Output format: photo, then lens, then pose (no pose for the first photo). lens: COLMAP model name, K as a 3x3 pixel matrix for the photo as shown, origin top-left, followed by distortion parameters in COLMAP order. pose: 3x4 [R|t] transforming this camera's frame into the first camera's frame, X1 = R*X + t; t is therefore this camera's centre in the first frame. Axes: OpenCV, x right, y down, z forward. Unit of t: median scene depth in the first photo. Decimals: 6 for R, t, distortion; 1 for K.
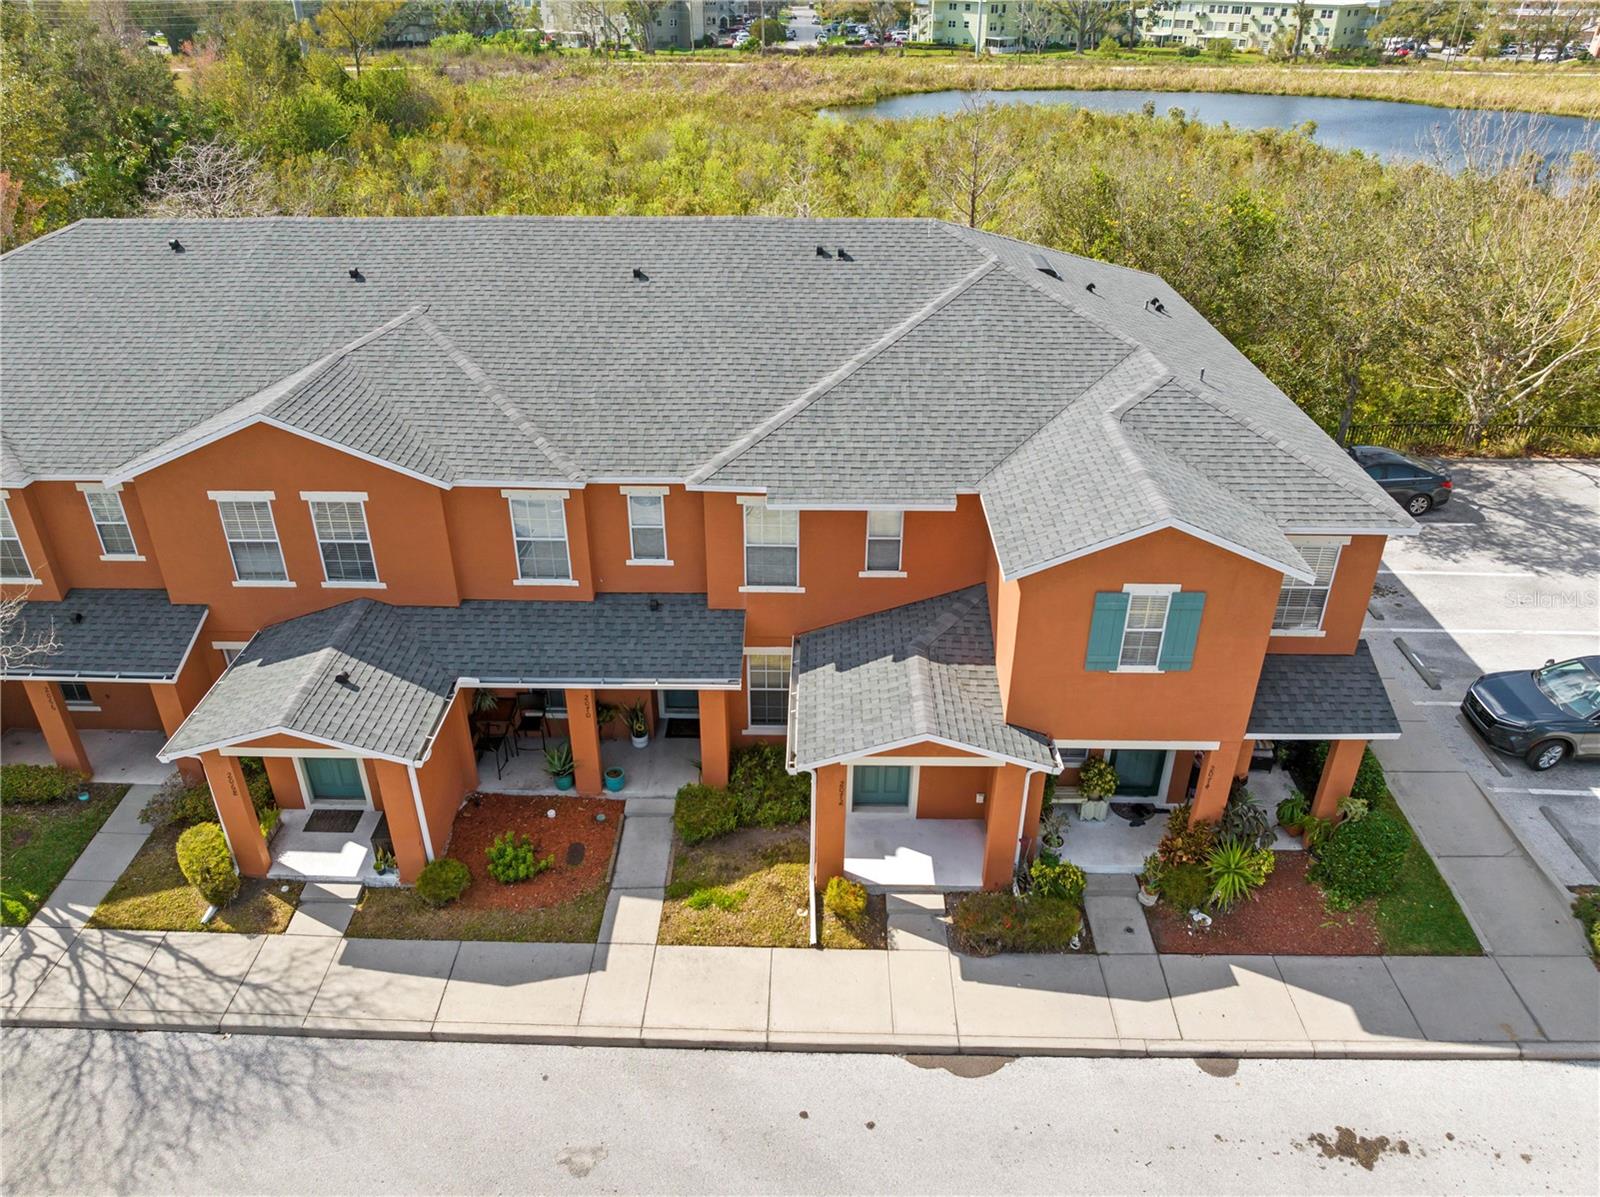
lens RADIAL K [[1140.6, 0, 798.0], [0, 1140.6, 597.0], [0, 0, 1]] dist [-0.040040, 0.008619]
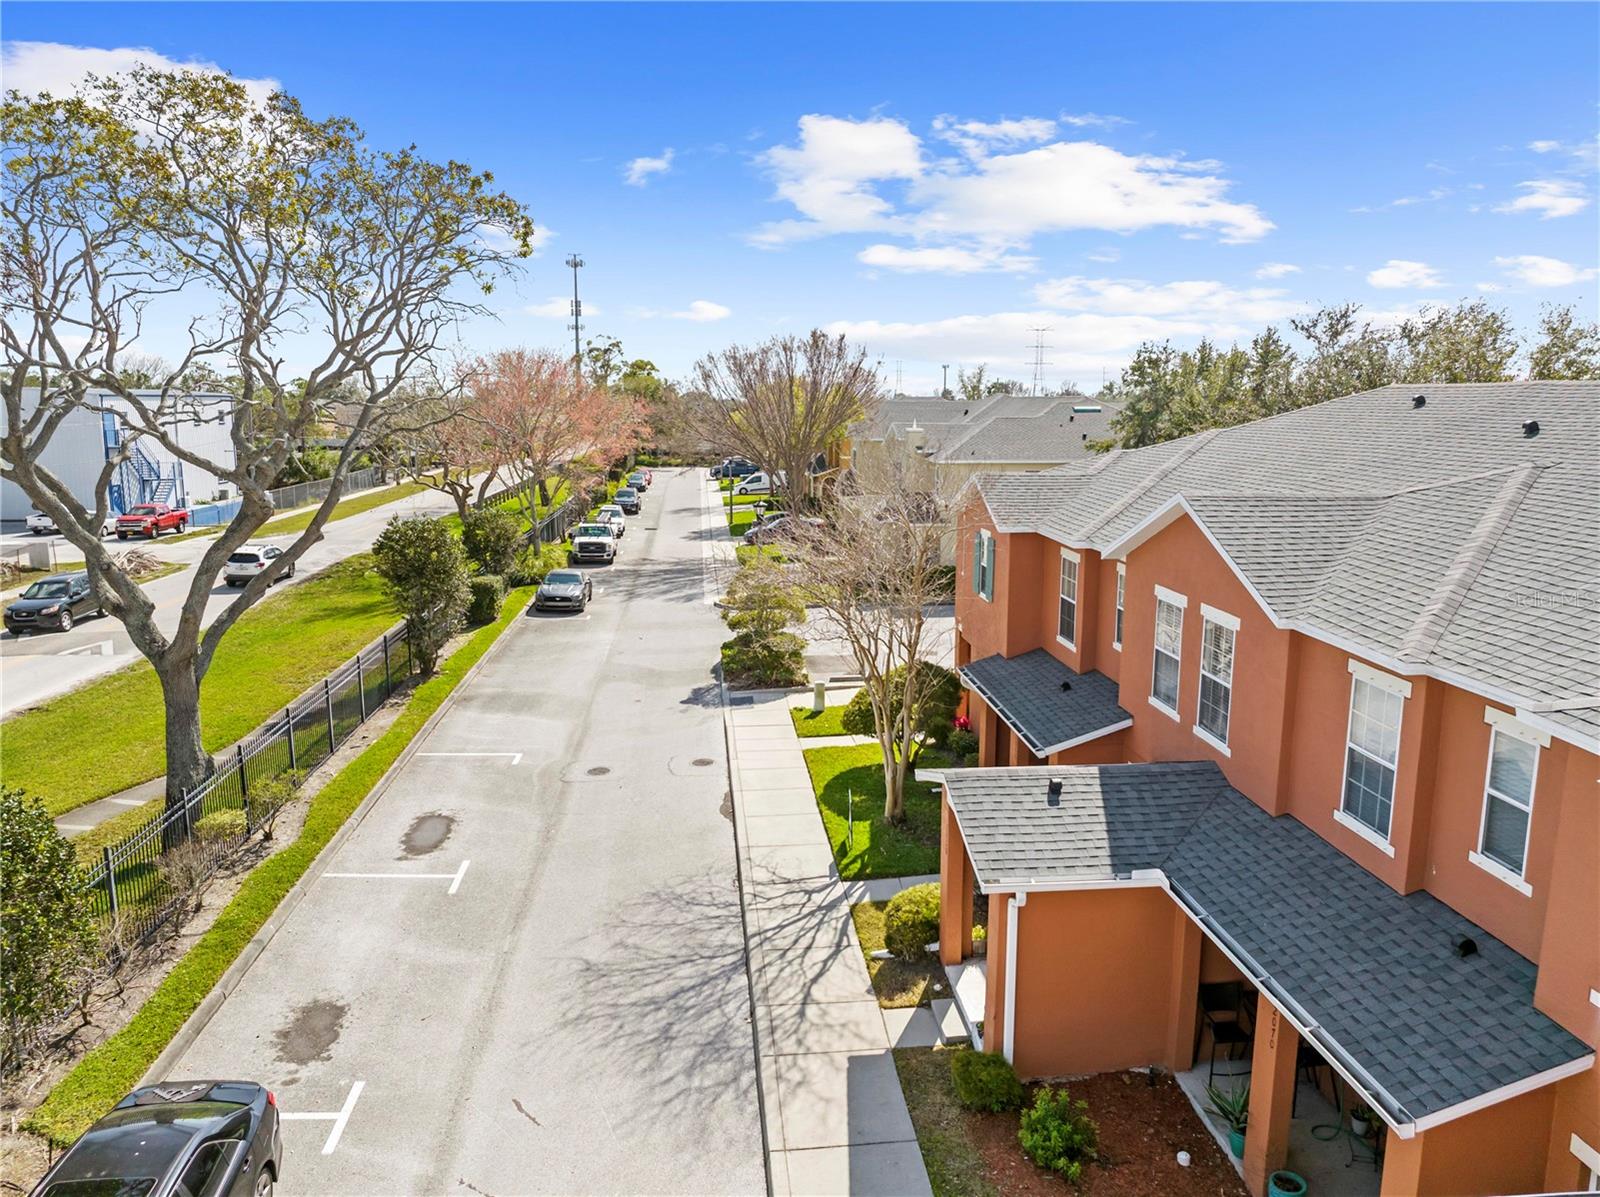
lens RADIAL K [[1140.6, 0, 801.7], [0, 1140.6, 613.2], [0, 0, 1]] dist [-0.040040, 0.008619]
pose [[0.105249, 0.181129, -0.977811, 0.351607], [-0.487165, 0.866595, 0.108090, -0.036801], [0.866945, 0.464979, 0.179448, 0.642284]]
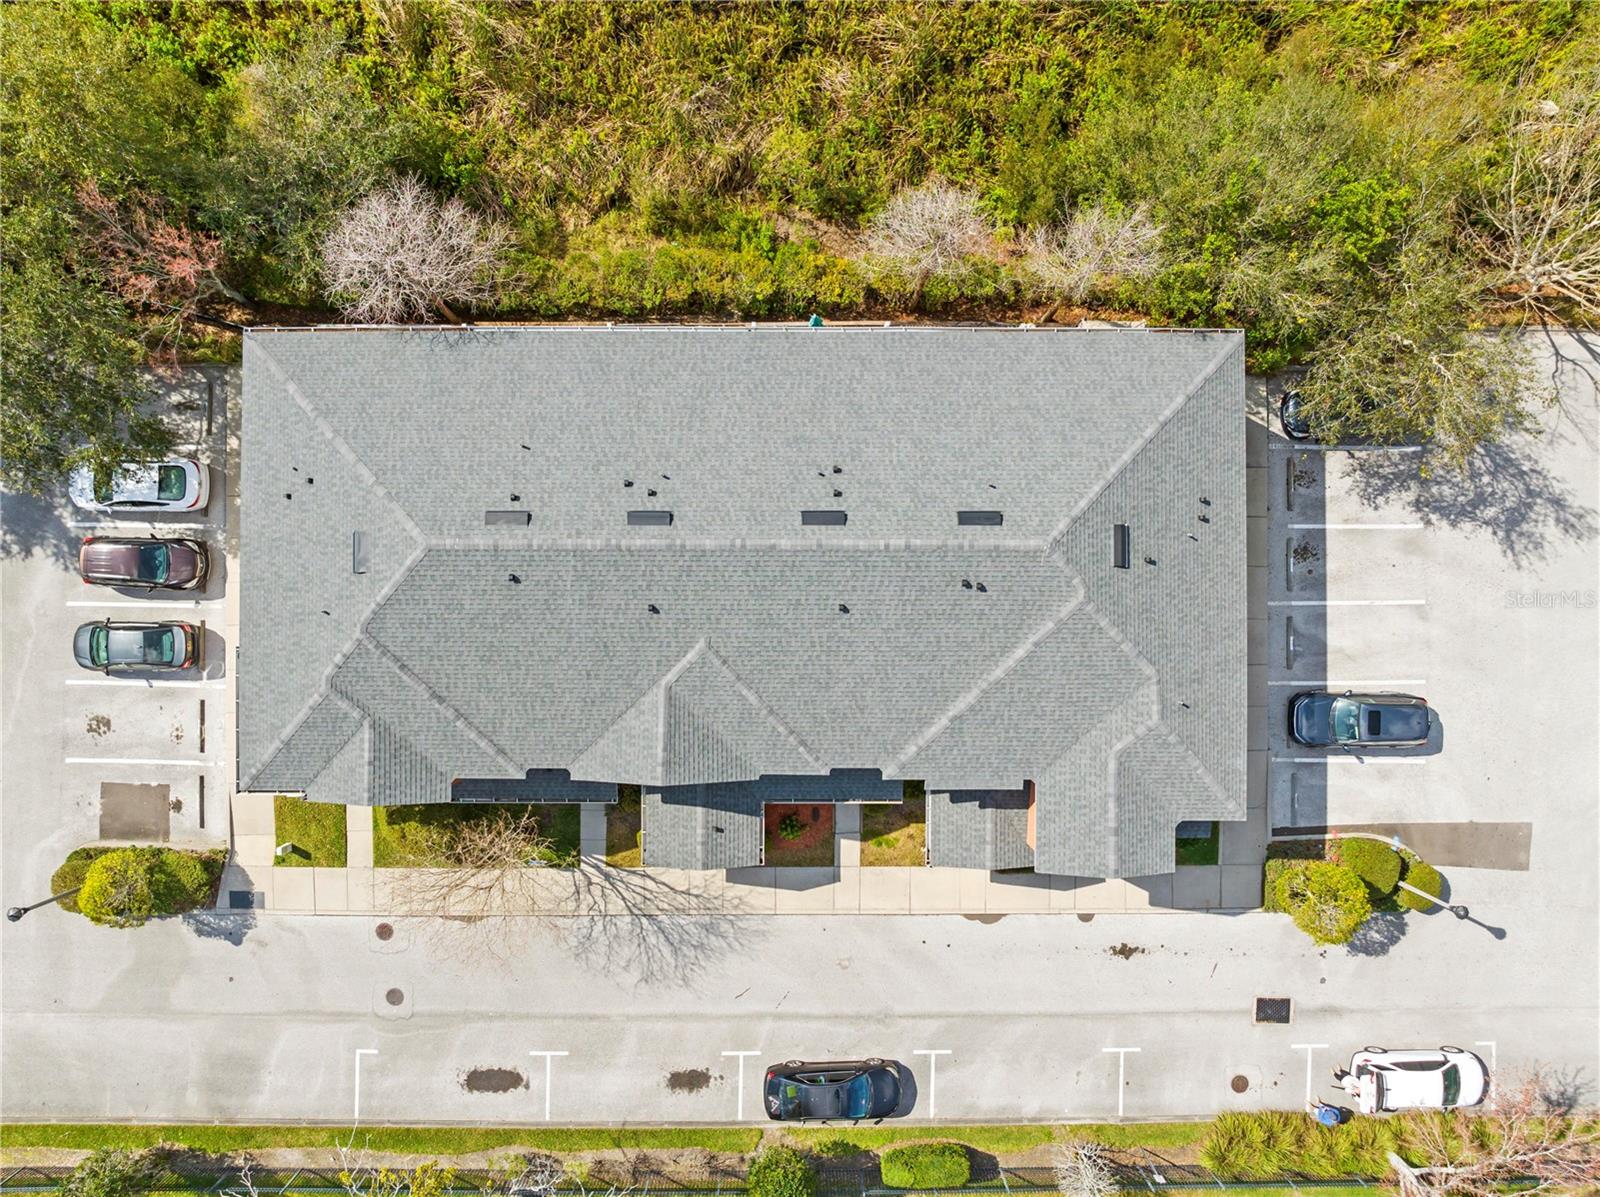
lens RADIAL K [[1140.6, 0, 795.0], [0, 1140.6, 601.2], [0, 0, 1]] dist [-0.040040, 0.008619]
pose [[0.999873, -0.015654, 0.002895, -0.253694], [0.005269, 0.497053, 0.867704, -1.954432], [-0.015022, -0.867579, 0.497073, 0.318769]]
